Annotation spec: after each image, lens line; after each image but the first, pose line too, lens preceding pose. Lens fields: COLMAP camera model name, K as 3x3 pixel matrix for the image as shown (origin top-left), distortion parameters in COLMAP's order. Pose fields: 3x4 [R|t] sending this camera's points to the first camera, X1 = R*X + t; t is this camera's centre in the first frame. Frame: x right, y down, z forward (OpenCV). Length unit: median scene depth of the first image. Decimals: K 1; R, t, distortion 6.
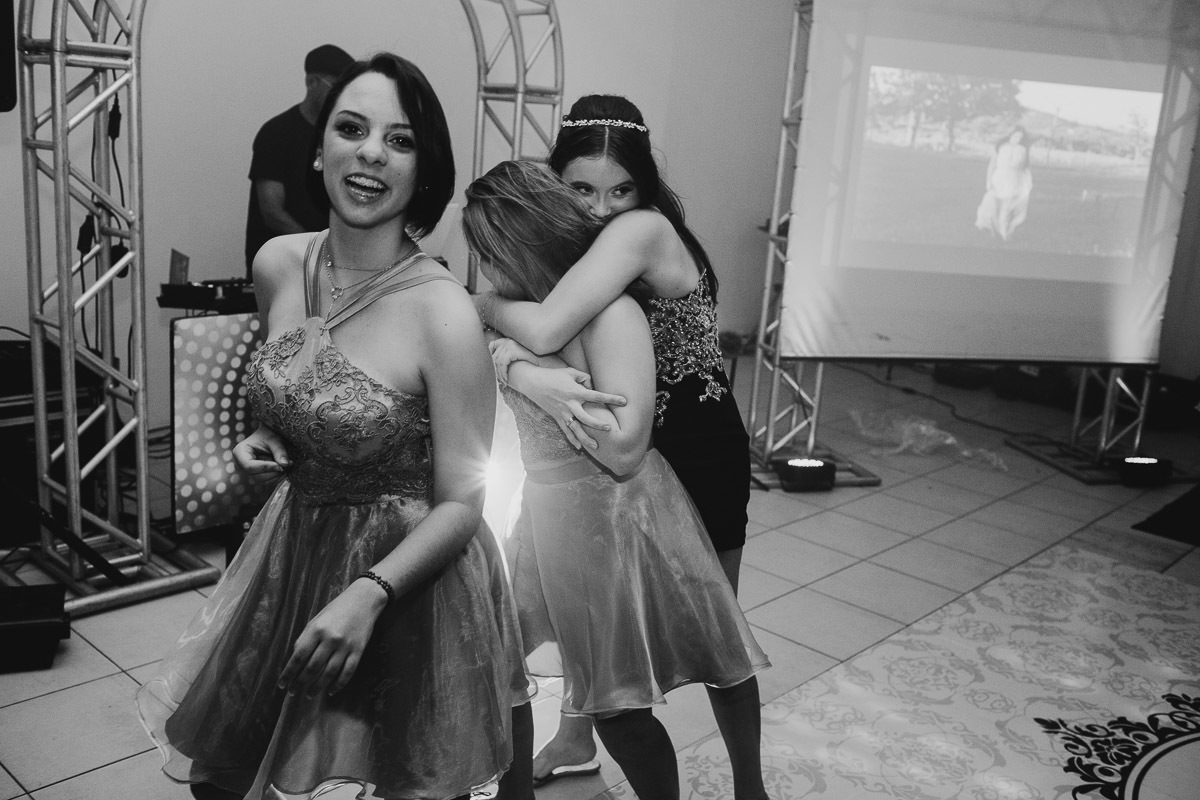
lens RADIAL K [[1168.1, 0, 599.0], [0, 1168.1, 400.5], [0, 0, 1]] dist [-0.002673, 0.000000]
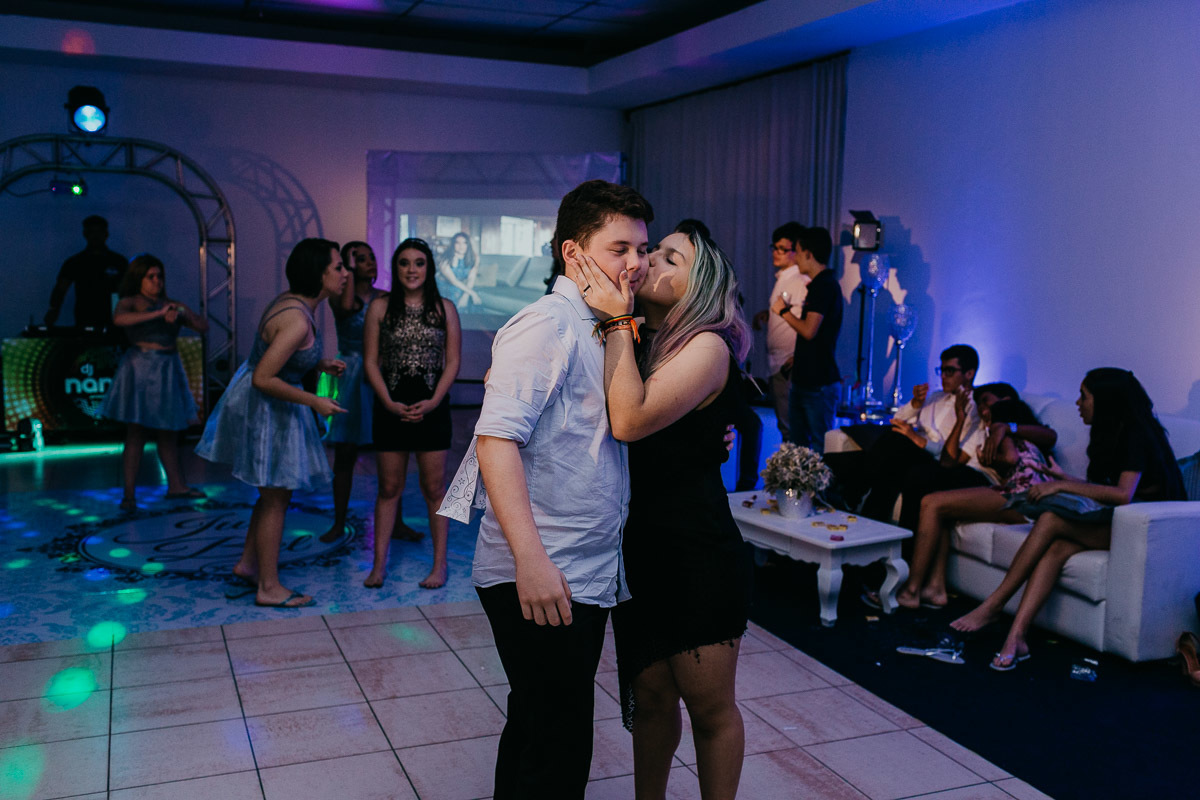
lens RADIAL K [[1168.1, 0, 601.3], [0, 1168.1, 397.7], [0, 0, 1]] dist [-0.002673, 0.000000]
pose [[0.906688, -0.004228, -0.421782, 1.721455], [-0.054396, 0.990428, -0.126860, 0.281613], [0.418281, 0.137965, 0.897779, -0.622424]]
